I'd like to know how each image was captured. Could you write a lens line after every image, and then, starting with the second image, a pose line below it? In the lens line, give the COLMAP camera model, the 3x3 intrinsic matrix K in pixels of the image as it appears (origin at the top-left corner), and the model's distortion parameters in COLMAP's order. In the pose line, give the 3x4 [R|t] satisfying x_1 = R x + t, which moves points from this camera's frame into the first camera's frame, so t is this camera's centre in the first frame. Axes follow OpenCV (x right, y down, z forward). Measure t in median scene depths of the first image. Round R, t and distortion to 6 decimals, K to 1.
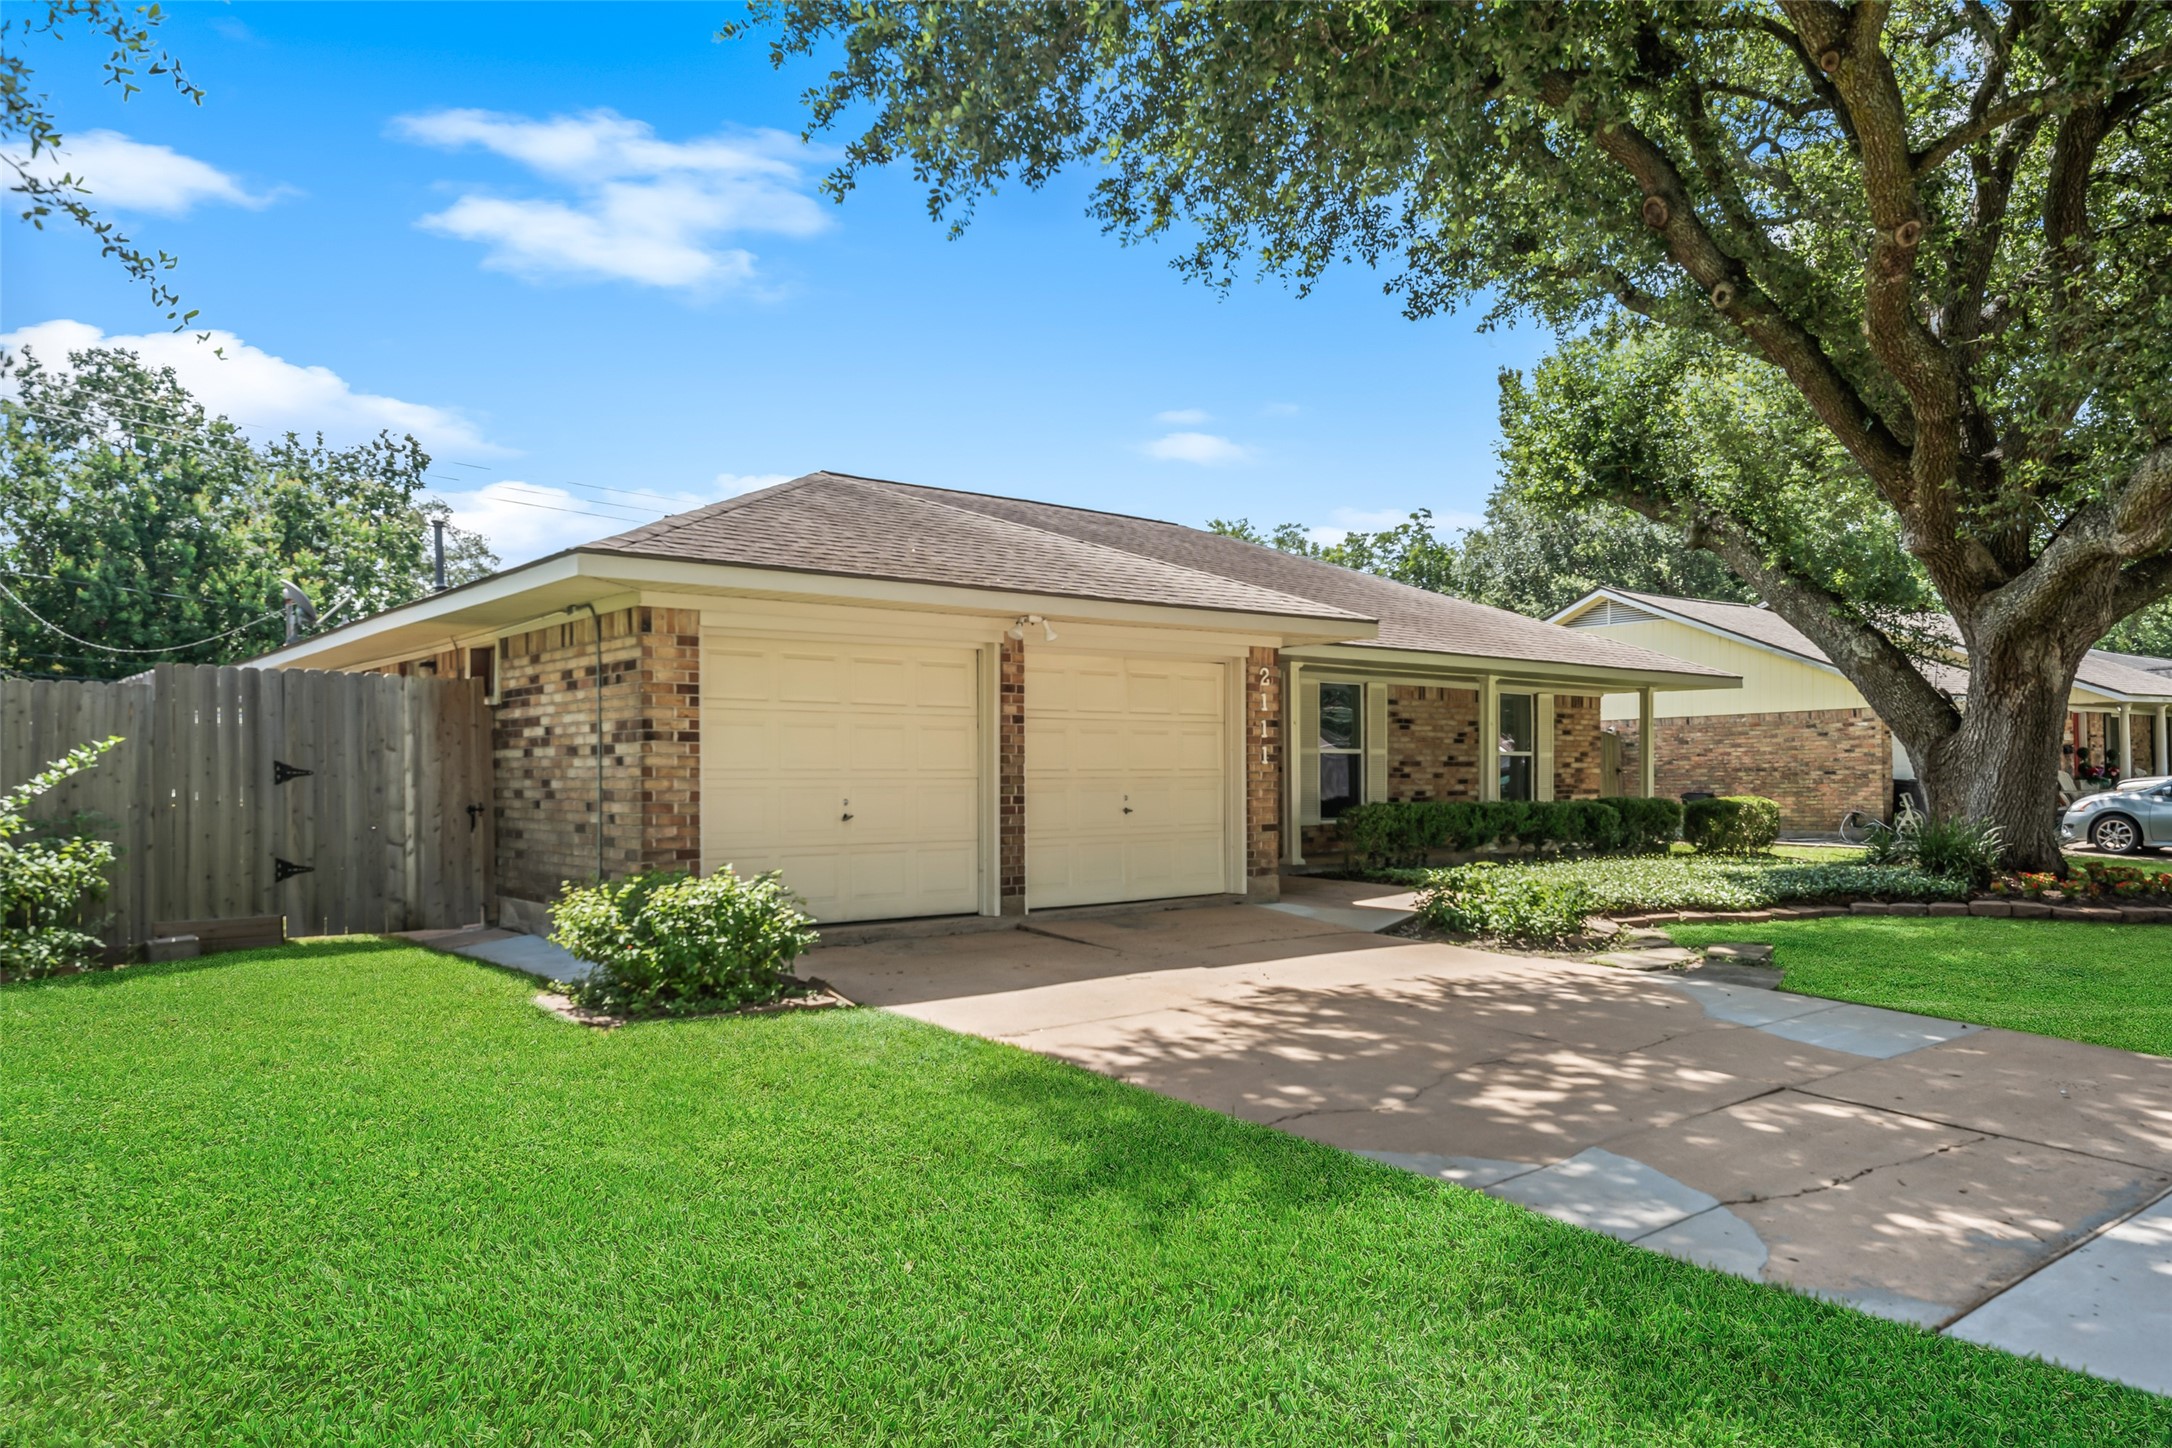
lens RADIAL K [[1439.8, 0, 1083.1], [0, 1439.8, 742.3], [0, 0, 1]] dist [0.007995, 0.001556]
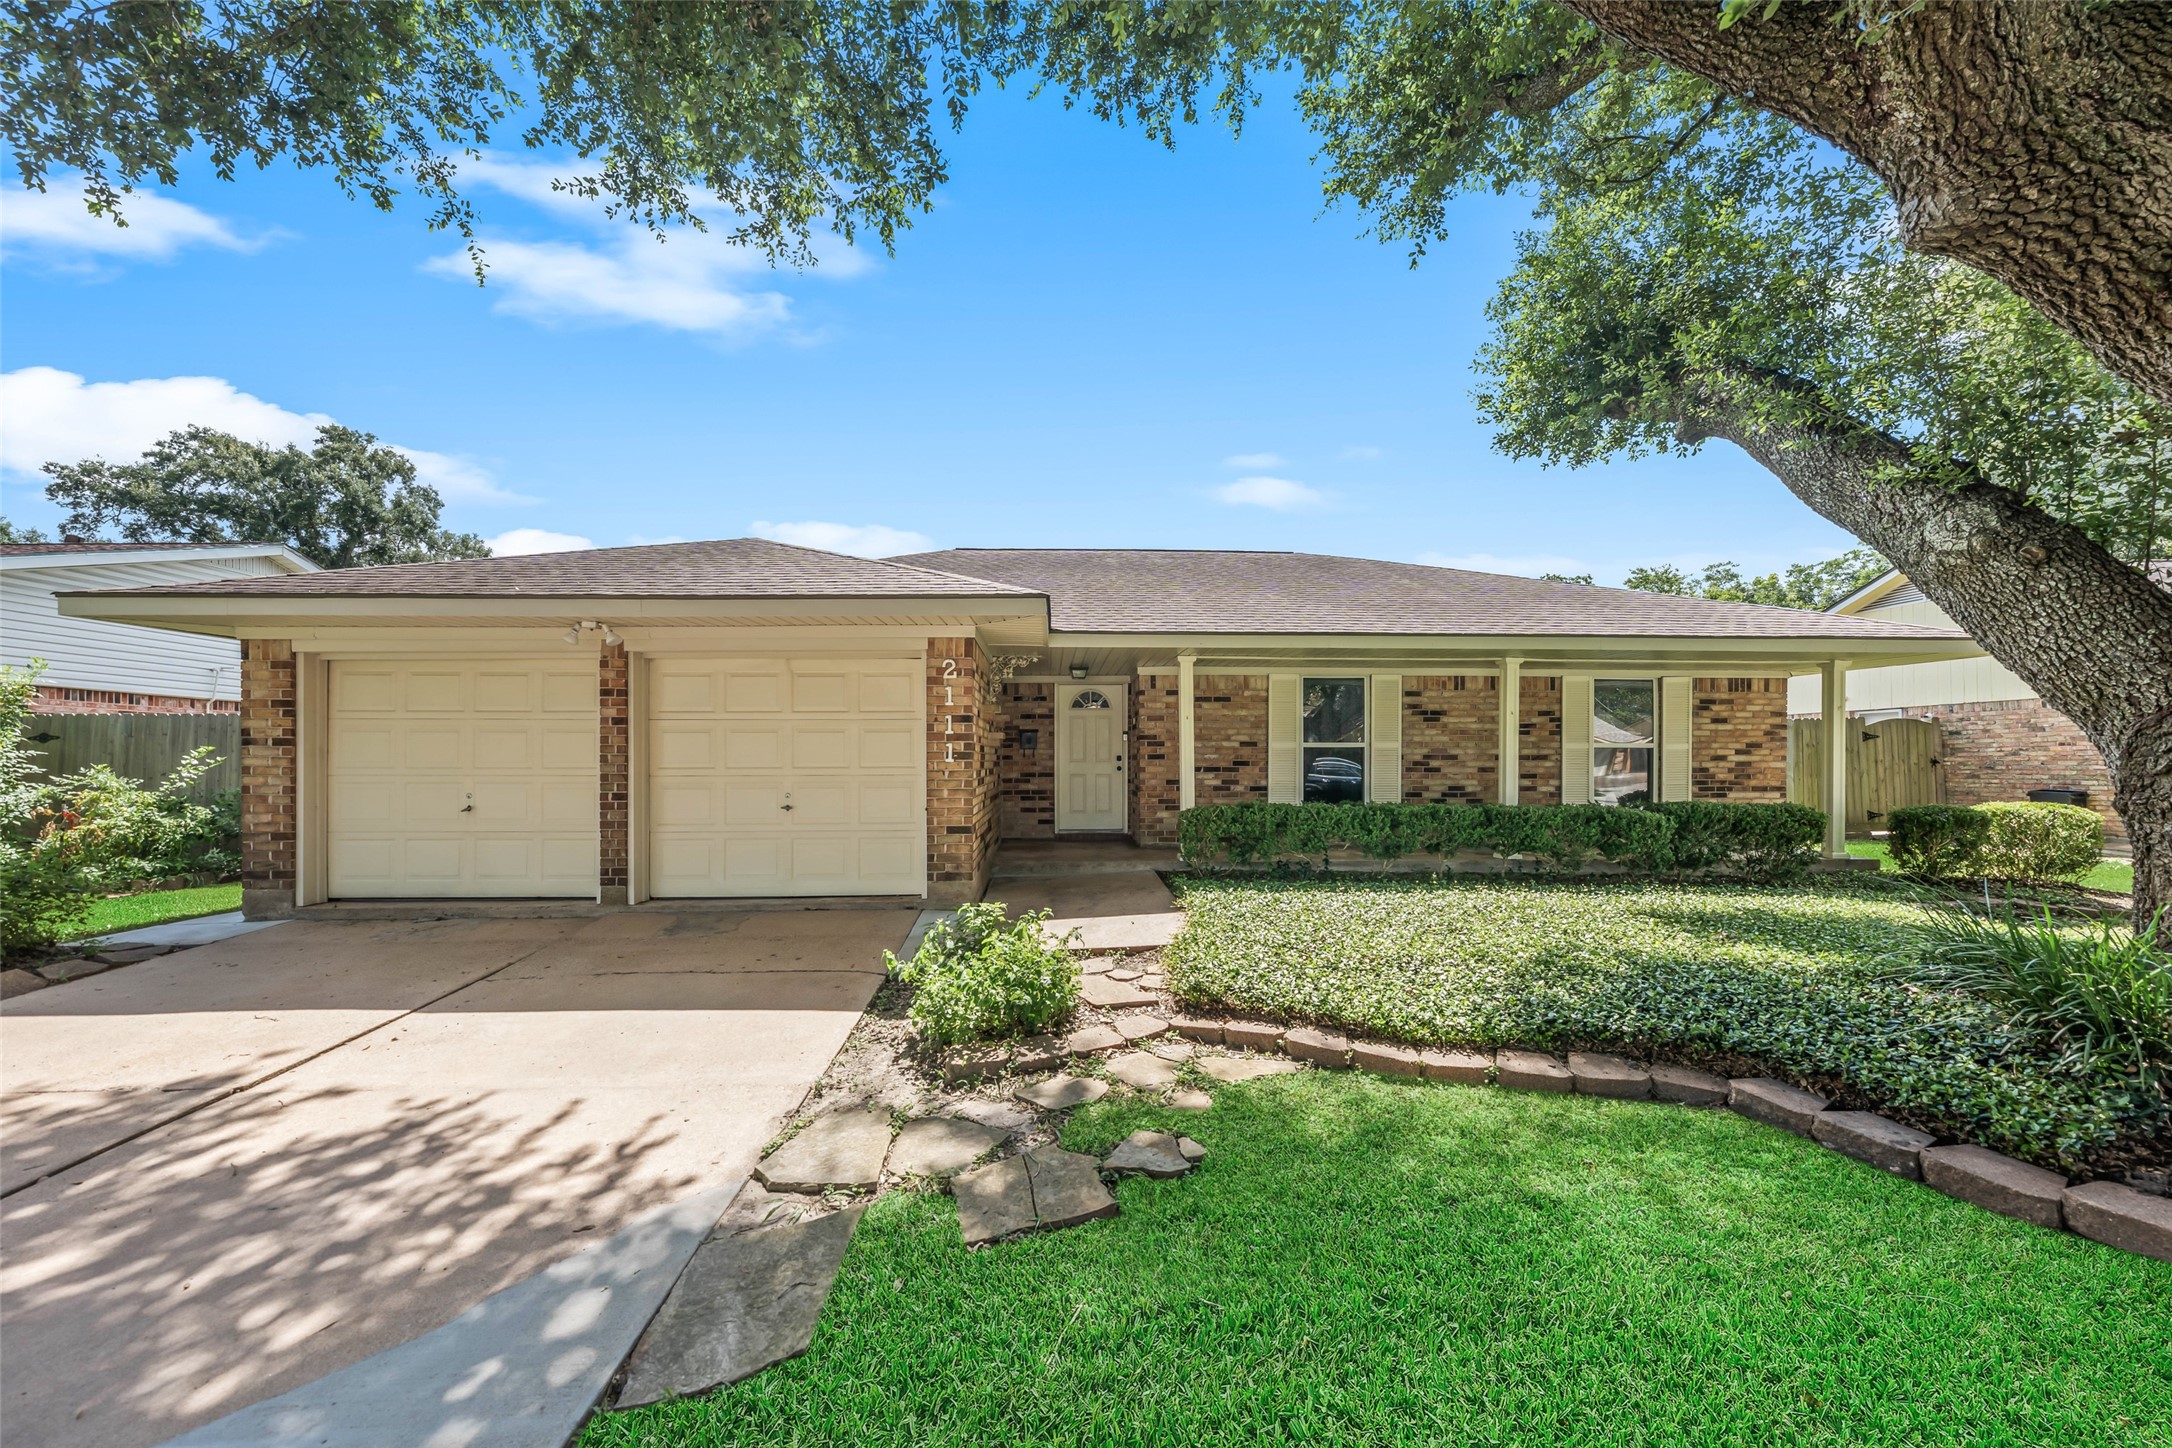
lens RADIAL K [[752.1, 0, 1078.8], [0, 752.1, 753.1], [0, 0, 1]] dist [-0.005045, 0.000730]
pose [[0.798697, 0.000216, -0.601733, 0.490758], [0.011095, 0.999825, 0.015085, 0.002699], [0.601631, -0.018724, 0.798555, 0.663736]]
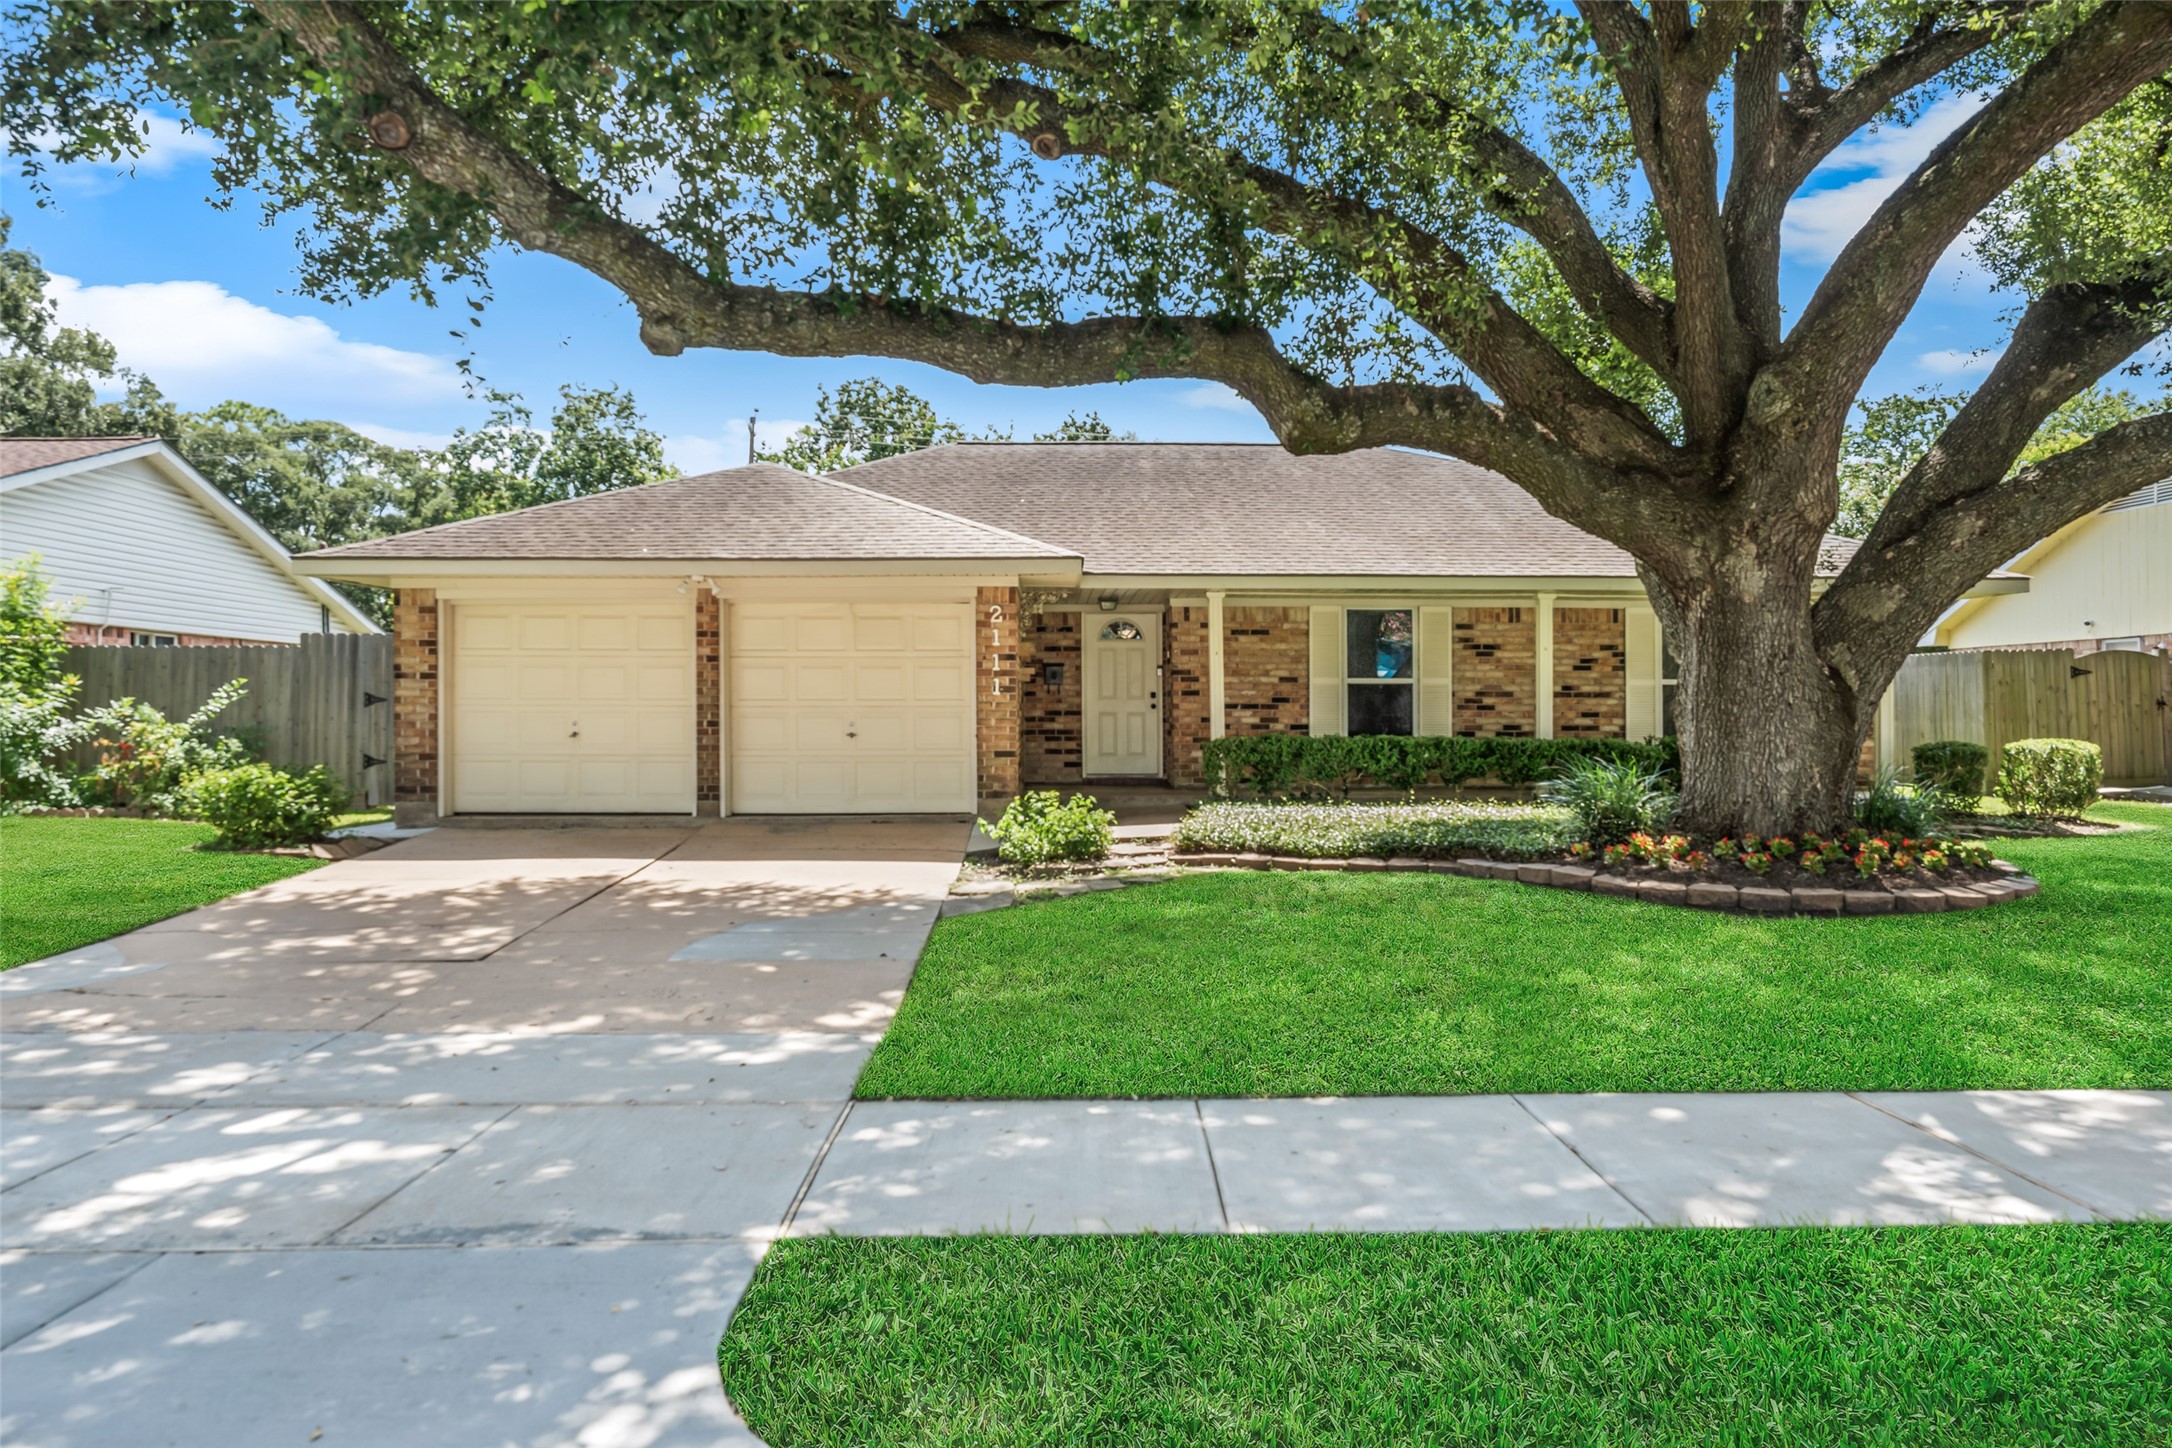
lens RADIAL K [[1456.2, 0, 1084.7], [0, 1456.2, 703.3], [0, 0, 1]] dist [0.007041, 0.000858]
pose [[0.790791, 0.004895, -0.612066, 0.850359], [0.008908, 0.999770, 0.019504, 0.000701], [0.612021, -0.020876, 0.790566, 0.179278]]
